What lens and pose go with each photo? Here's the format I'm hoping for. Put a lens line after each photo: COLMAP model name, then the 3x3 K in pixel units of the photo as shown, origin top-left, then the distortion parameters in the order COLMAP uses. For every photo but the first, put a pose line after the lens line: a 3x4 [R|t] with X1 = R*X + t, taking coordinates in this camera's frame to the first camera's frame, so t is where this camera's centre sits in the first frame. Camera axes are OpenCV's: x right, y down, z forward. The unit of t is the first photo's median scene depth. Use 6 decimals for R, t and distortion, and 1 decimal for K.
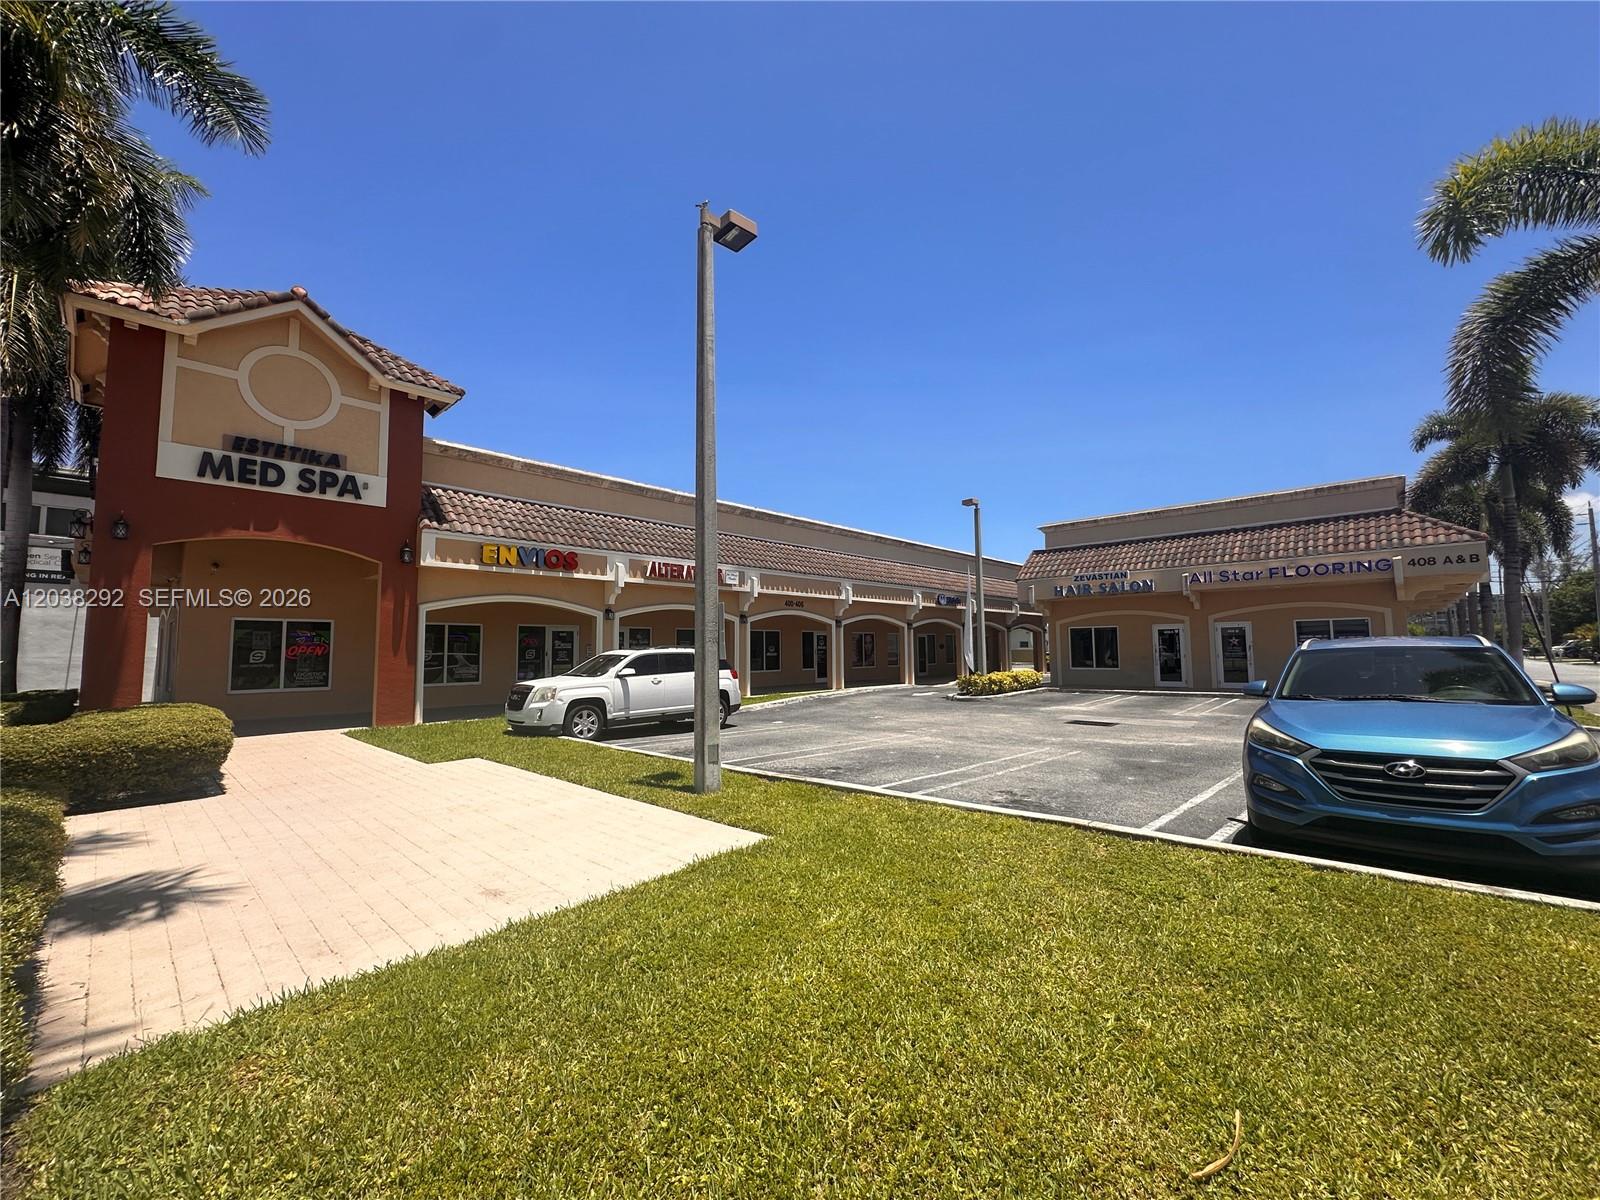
lens RADIAL K [[645.5, 0, 795.8], [0, 645.5, 602.5], [0, 0, 1]] dist [-0.002715, 0.000232]
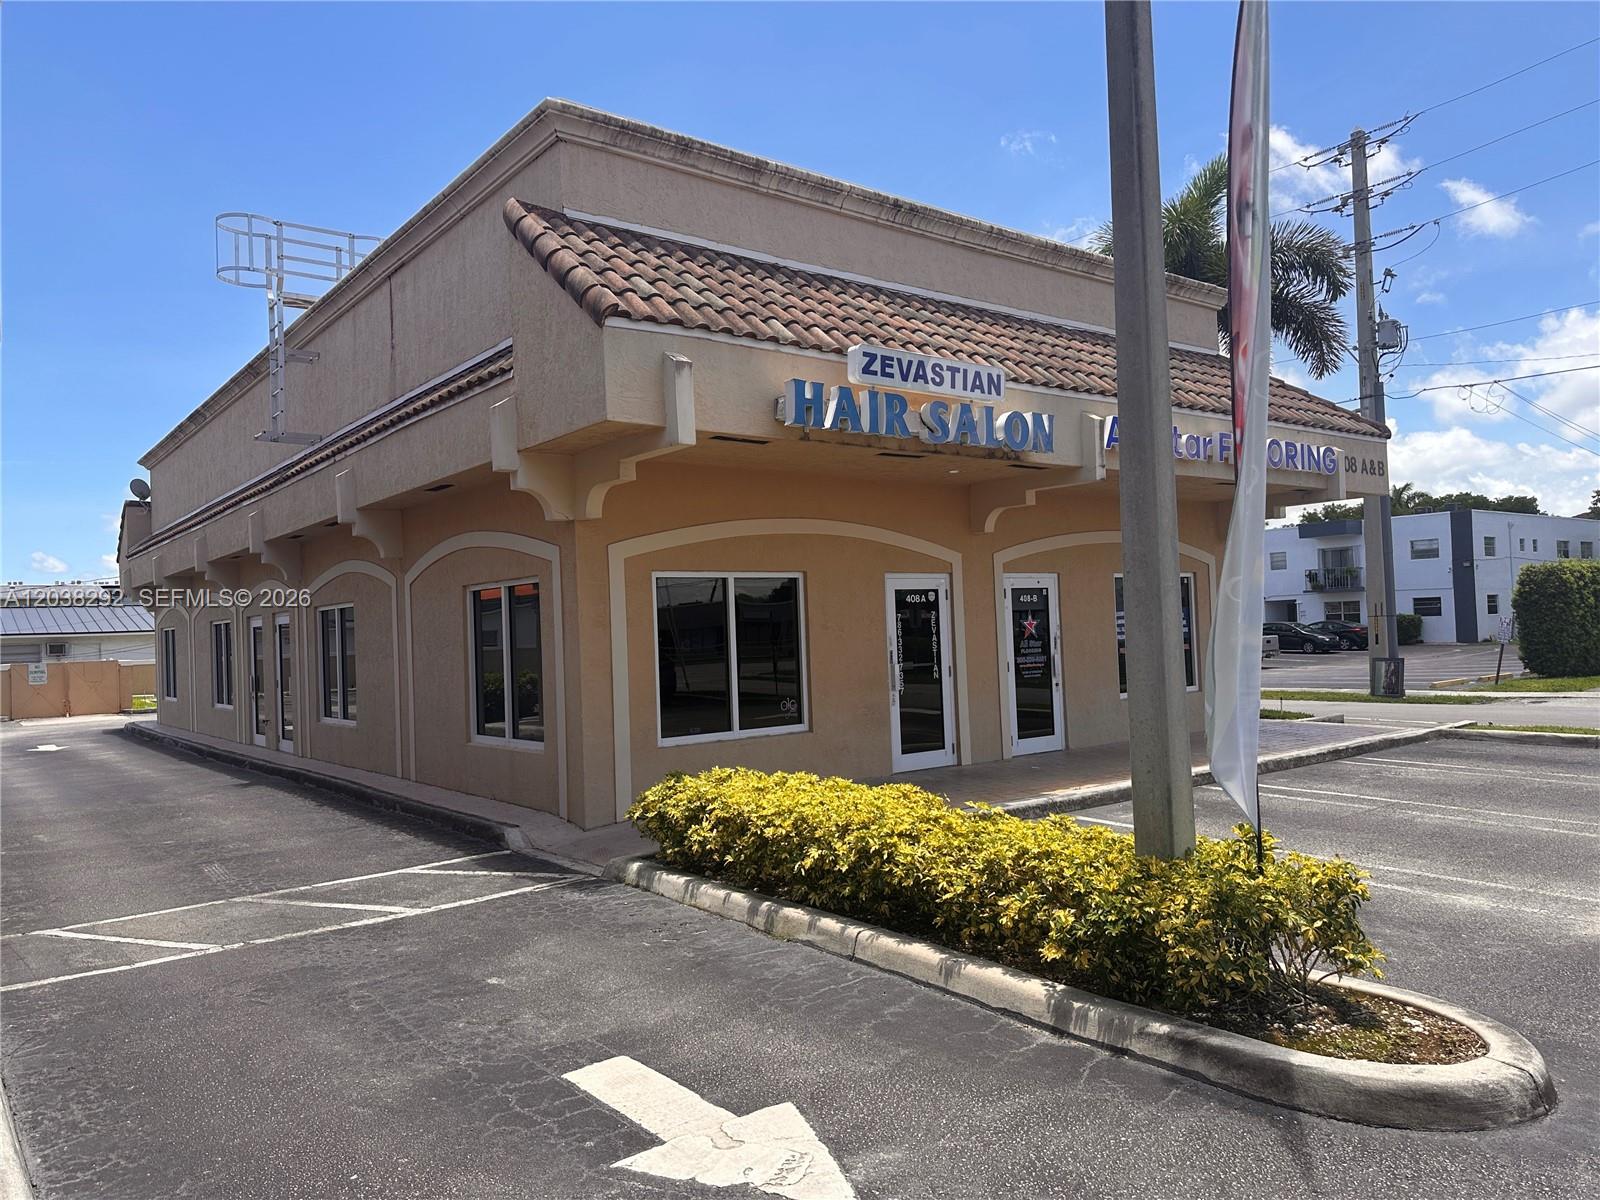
lens RADIAL K [[1120.2, 0, 803.2], [0, 1120.2, 610.8], [0, 0, 1]] dist [0.150833, -0.268285]
pose [[0.147787, 0.021323, 0.988789, 0.025715], [-0.039308, 0.999104, -0.015671, 0.083668], [-0.988238, -0.036551, 0.148493, 1.295210]]
